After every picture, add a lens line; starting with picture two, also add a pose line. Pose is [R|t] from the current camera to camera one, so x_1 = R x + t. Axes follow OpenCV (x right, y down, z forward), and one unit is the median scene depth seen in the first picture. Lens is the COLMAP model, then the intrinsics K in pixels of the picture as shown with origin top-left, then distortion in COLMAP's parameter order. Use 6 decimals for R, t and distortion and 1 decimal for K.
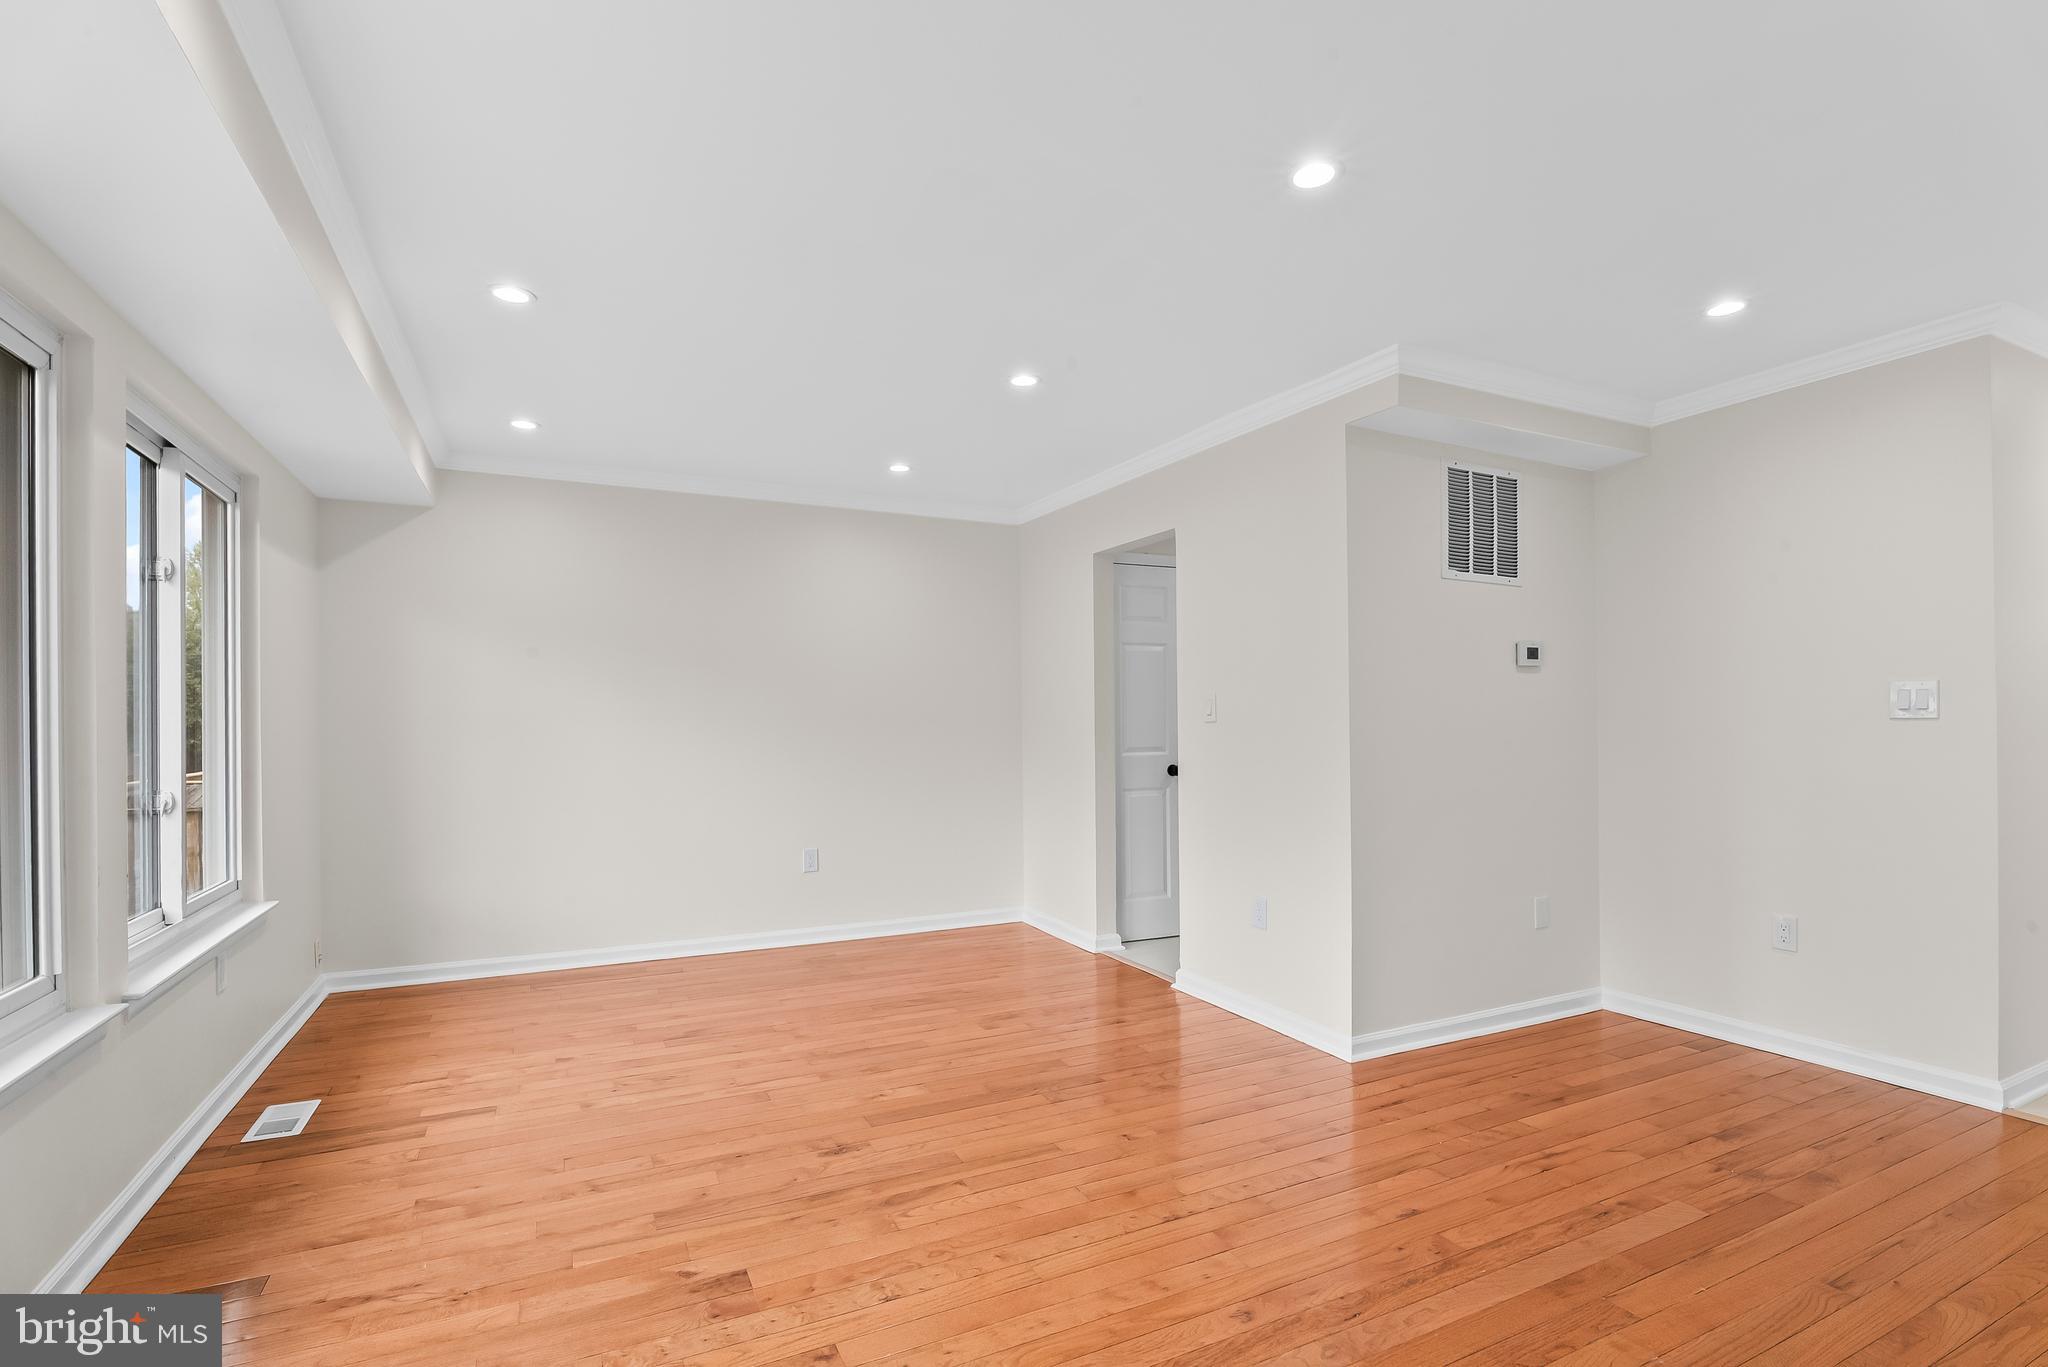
lens RADIAL K [[943.8, 0, 1018.9], [0, 943.8, 701.0], [0, 0, 1]] dist [-0.014218, 0.000151]
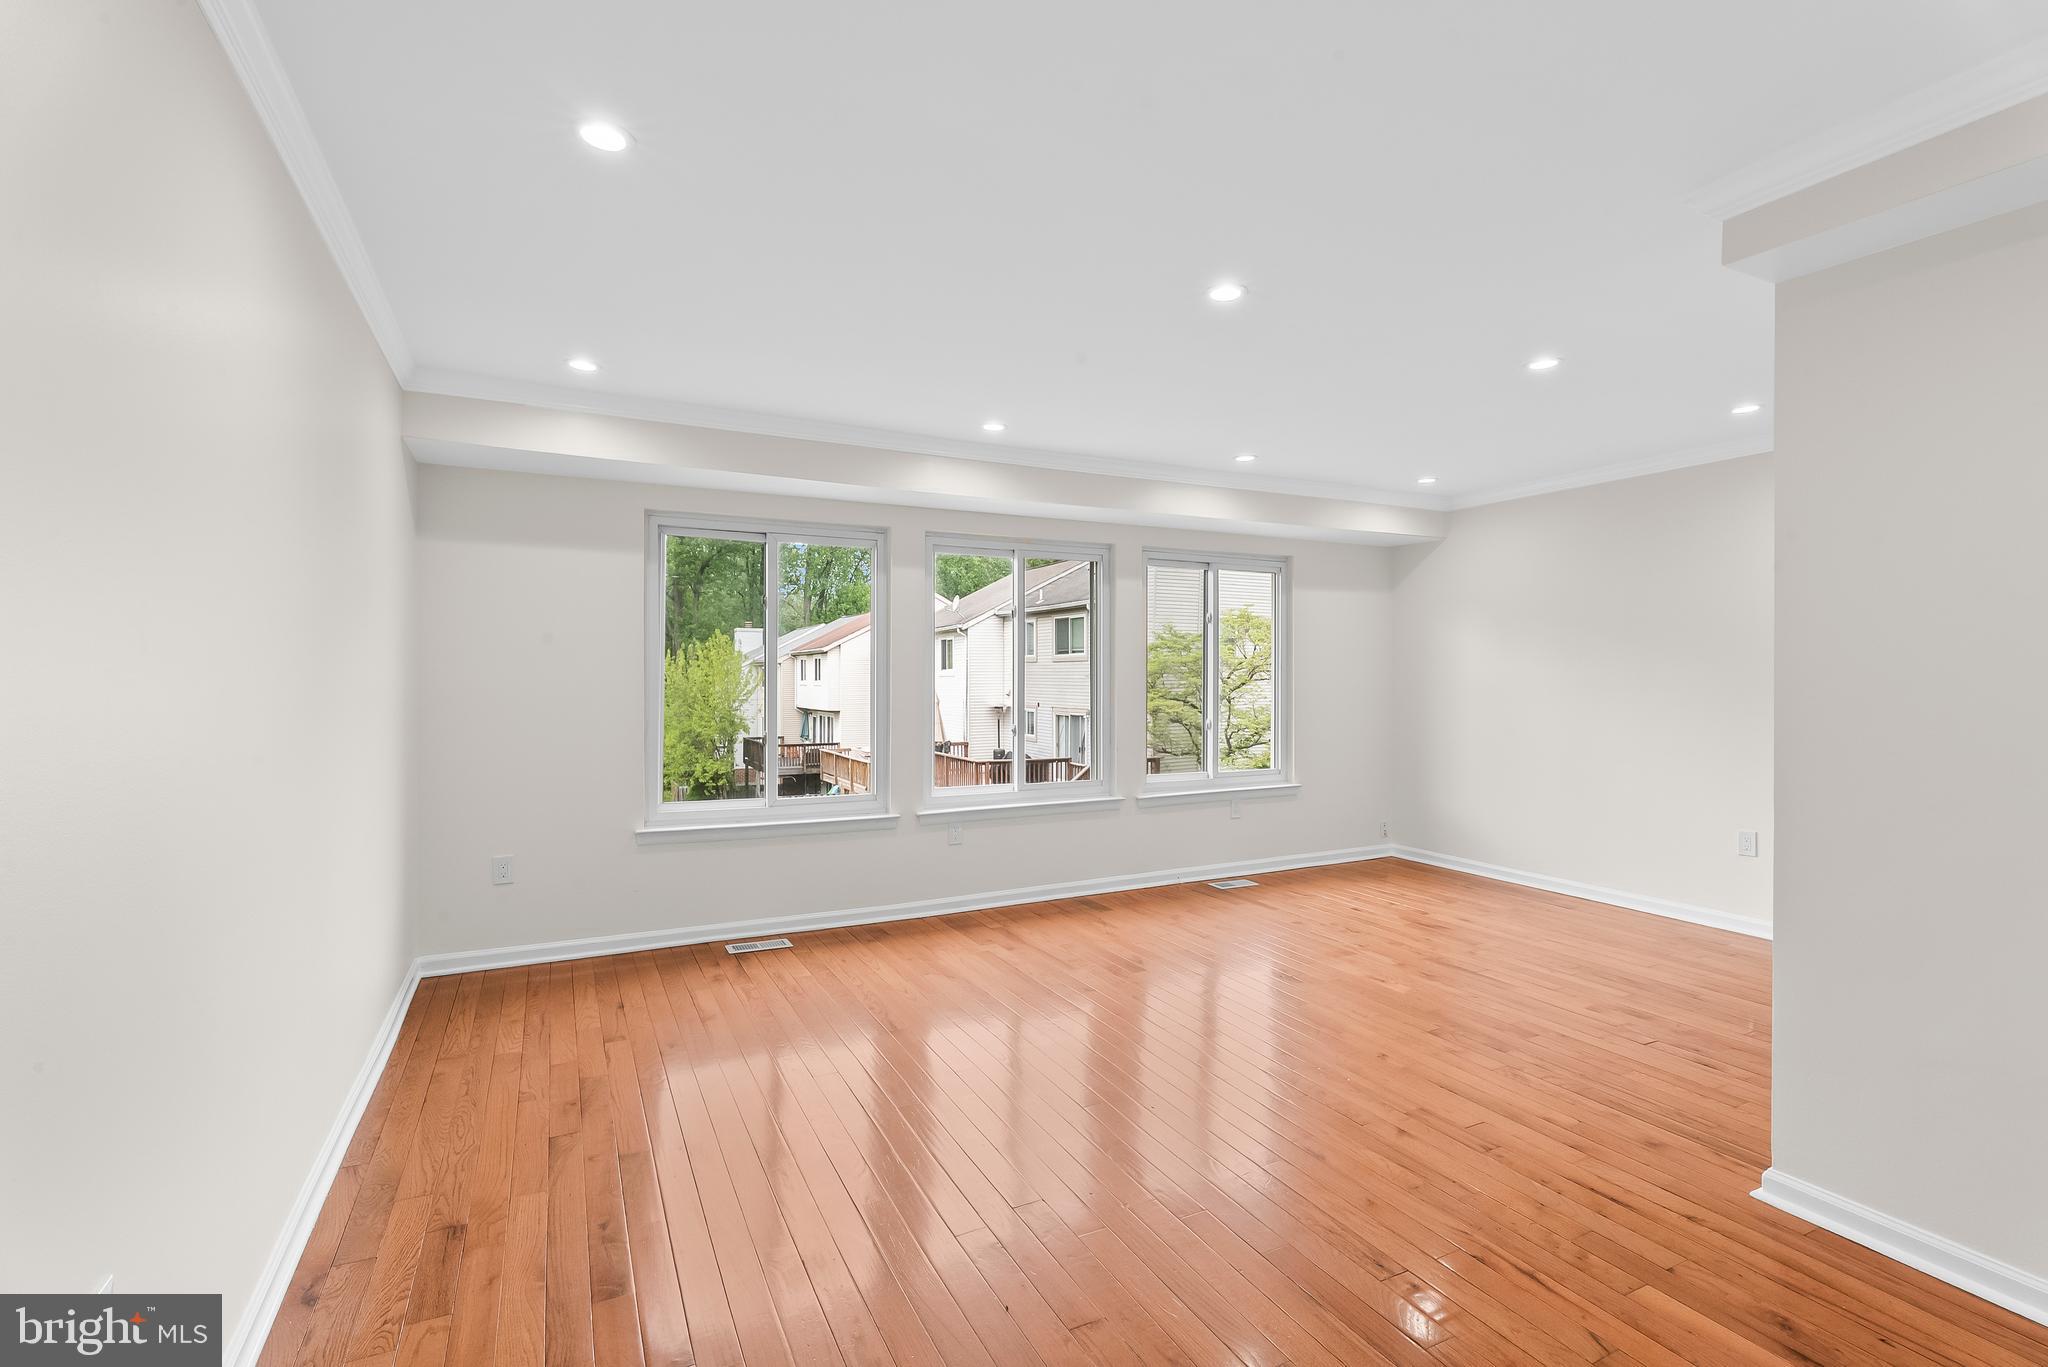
lens RADIAL K [[935.0, 0, 1030.6], [0, 935.0, 675.1], [0, 0, 1]] dist [-0.000799, 0.000336]
pose [[0.016635, 0.004524, -0.999851, 1.376765], [0.021382, 0.999759, 0.004879, -0.026780], [0.999633, -0.021460, 0.016535, 0.601628]]
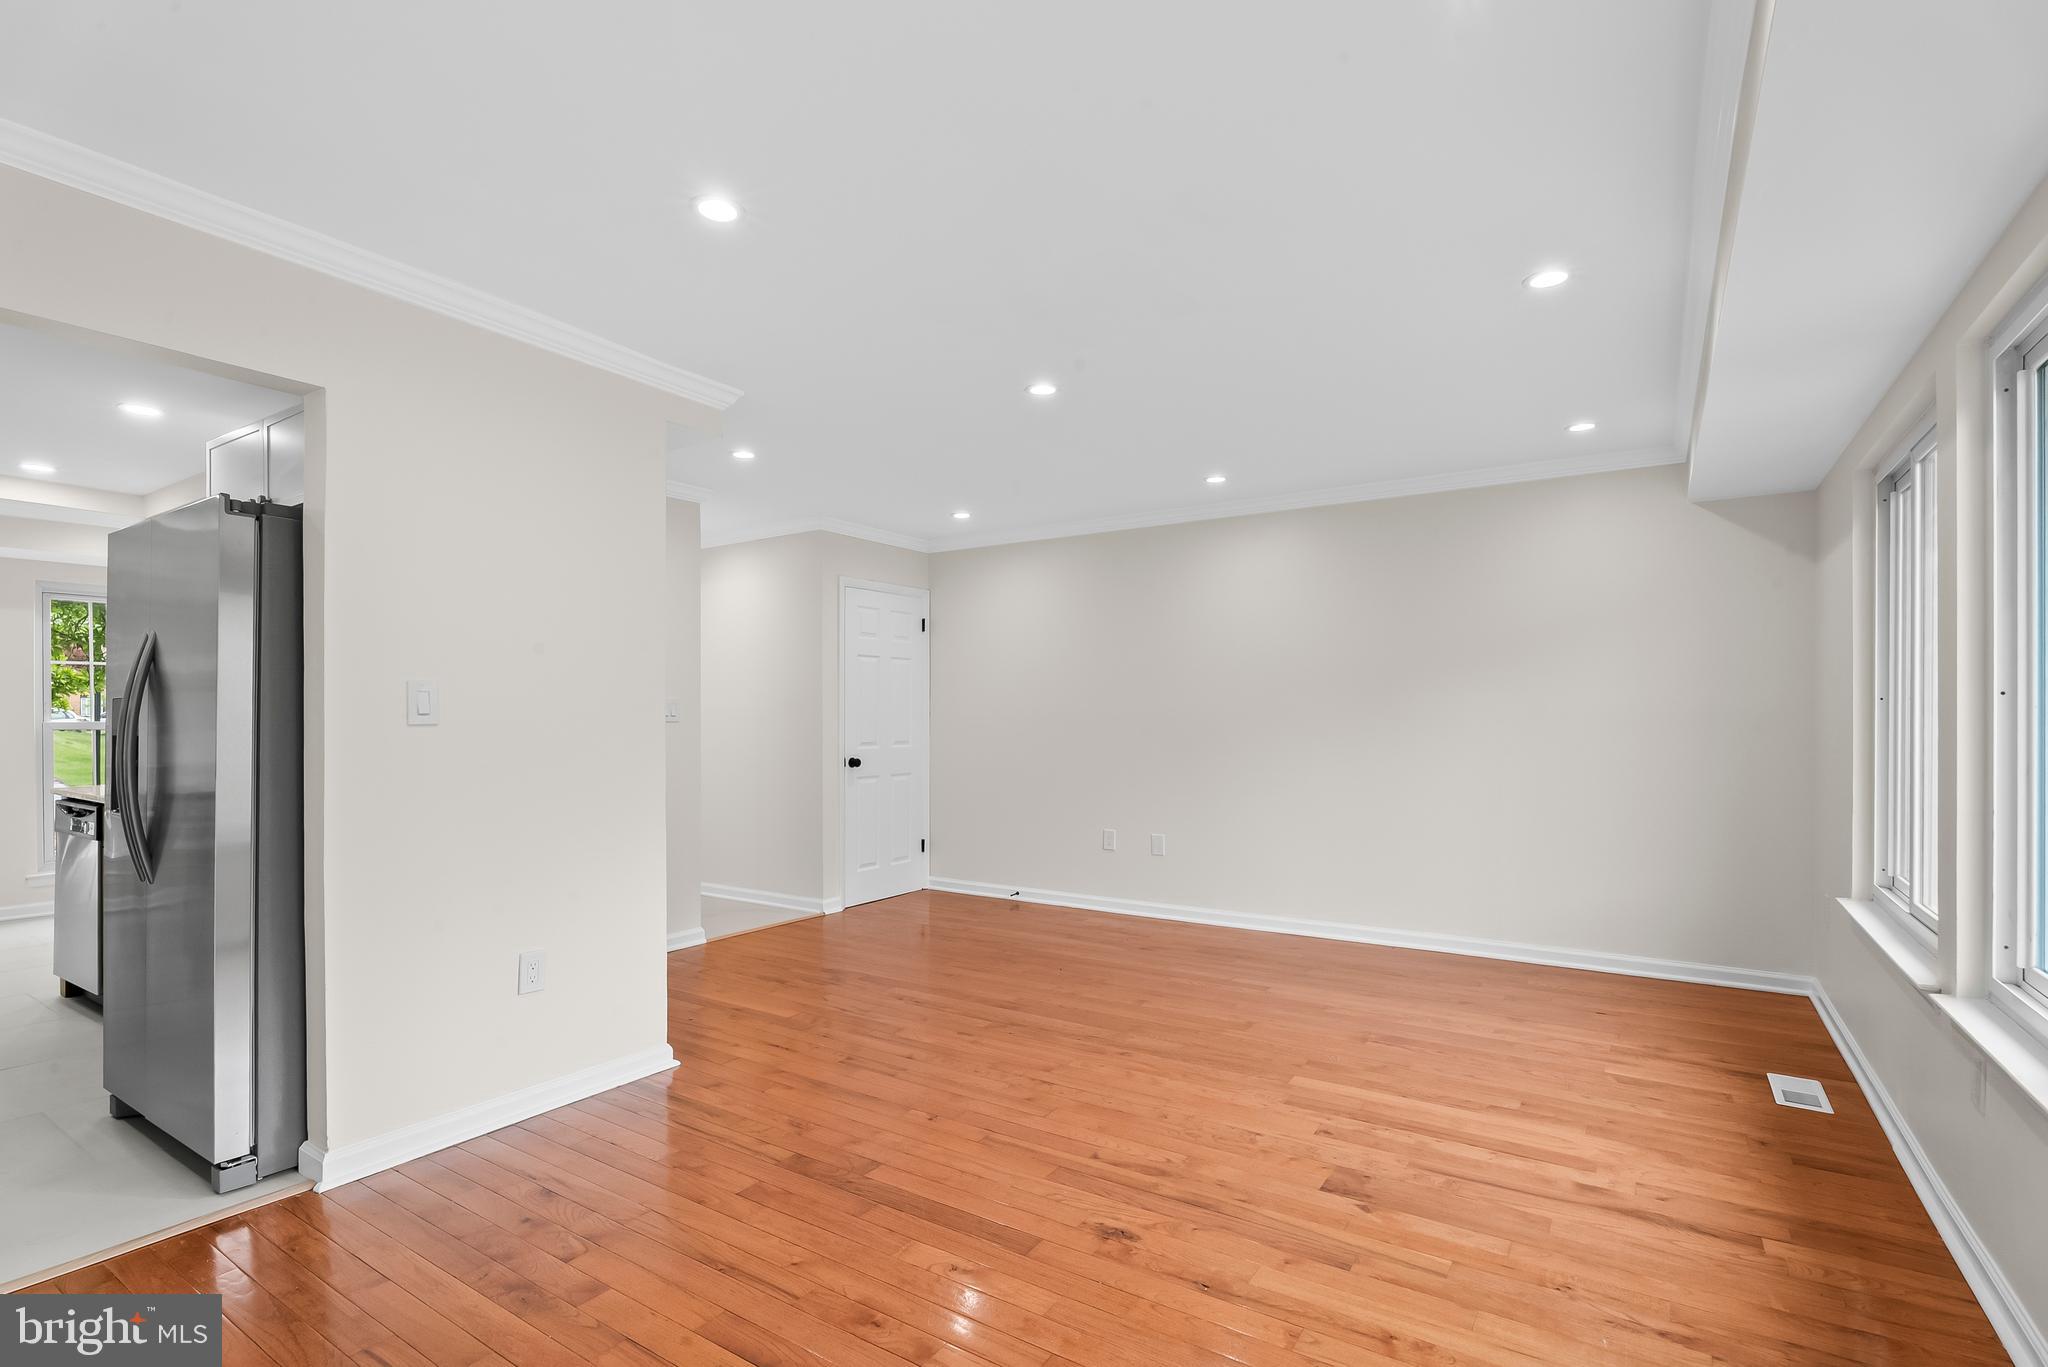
lens RADIAL K [[943.8, 0, 1018.9], [0, 943.8, 701.0], [0, 0, 1]] dist [-0.014218, 0.000151]
pose [[-0.503347, 0.021976, 0.863805, -0.925817], [-0.015517, 0.999285, -0.034465, 0.035733], [-0.863945, -0.030751, -0.502646, 1.585999]]
